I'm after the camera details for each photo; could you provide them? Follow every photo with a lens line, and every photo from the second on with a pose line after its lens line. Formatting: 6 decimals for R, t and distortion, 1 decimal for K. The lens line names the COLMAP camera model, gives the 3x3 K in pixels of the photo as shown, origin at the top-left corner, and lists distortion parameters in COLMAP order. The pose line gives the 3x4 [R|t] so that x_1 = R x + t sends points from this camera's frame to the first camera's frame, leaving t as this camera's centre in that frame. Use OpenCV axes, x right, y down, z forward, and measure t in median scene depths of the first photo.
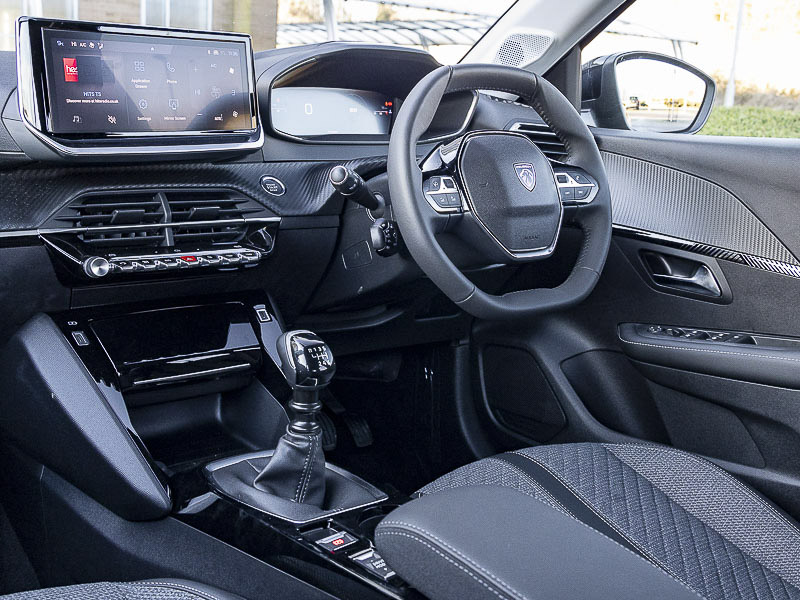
lens RADIAL K [[933.9, 0, 403.9], [0, 933.9, 302.8], [0, 0, 1]] dist [-0.013549, 0.000000]
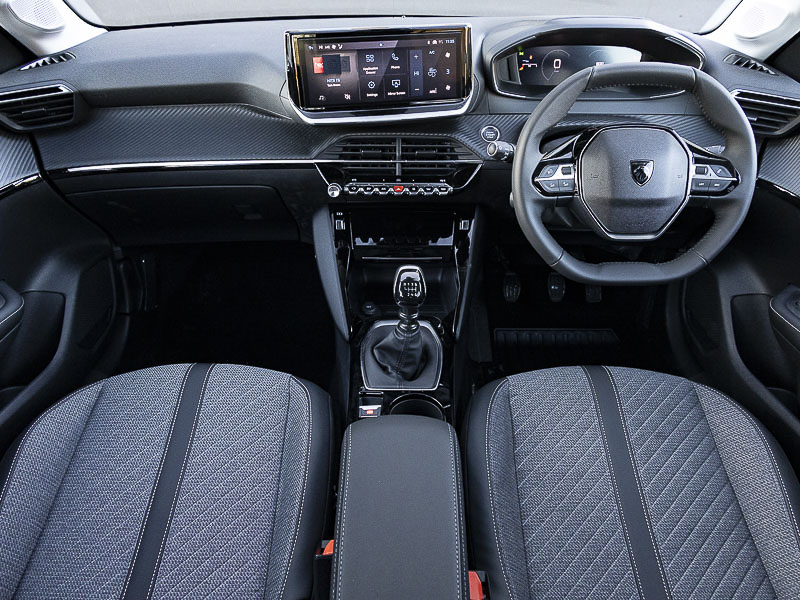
lens RADIAL K [[585.3, 0, 418.9], [0, 585.3, 297.9], [0, 0, 1]] dist [-0.006213, -0.009701]
pose [[0.780808, 0.305322, -0.545085, 0.366557], [-0.107475, 0.925089, 0.364224, -0.230584], [0.615458, -0.225805, 0.755131, 0.247042]]
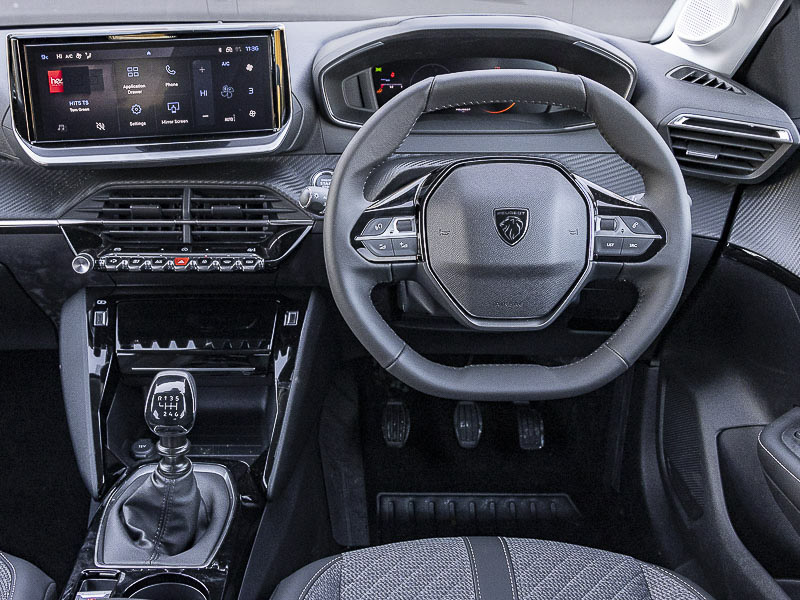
lens RADIAL K [[933.9, 0, 345.7], [0, 933.9, 312.1], [0, 0, 1]] dist [-0.013549, 0.000000]
pose [[0.775198, 0.205968, -0.597198, 0.510813], [-0.103380, 0.973972, 0.201721, -0.211821], [0.623202, -0.094635, 0.776314, 0.312321]]
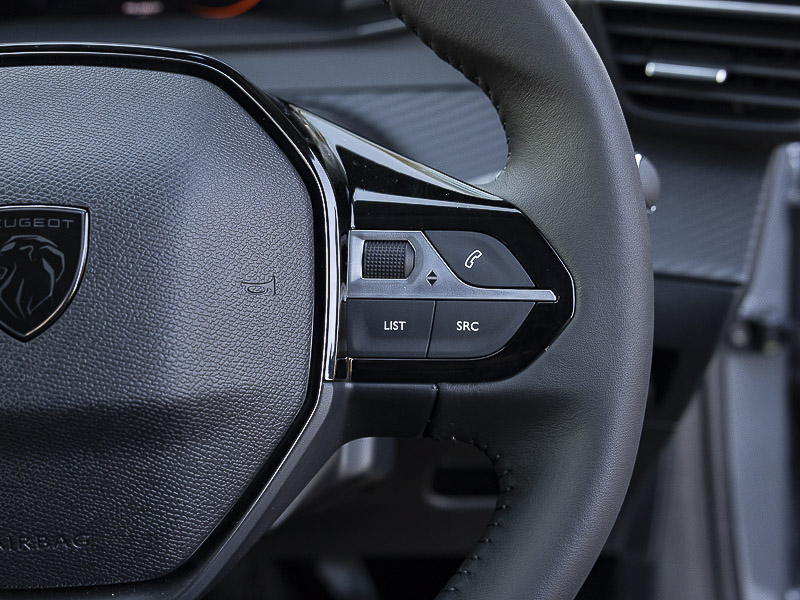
lens RADIAL K [[1090.2, 0, 395.0], [0, 1090.2, 301.9], [0, 0, 1]] dist [-0.009922, 0.000000]
pose [[0.830466, 0.138433, -0.539594, 0.346346], [-0.091771, 0.989395, 0.112589, -0.167268], [0.549458, -0.043983, 0.834363, 0.853559]]
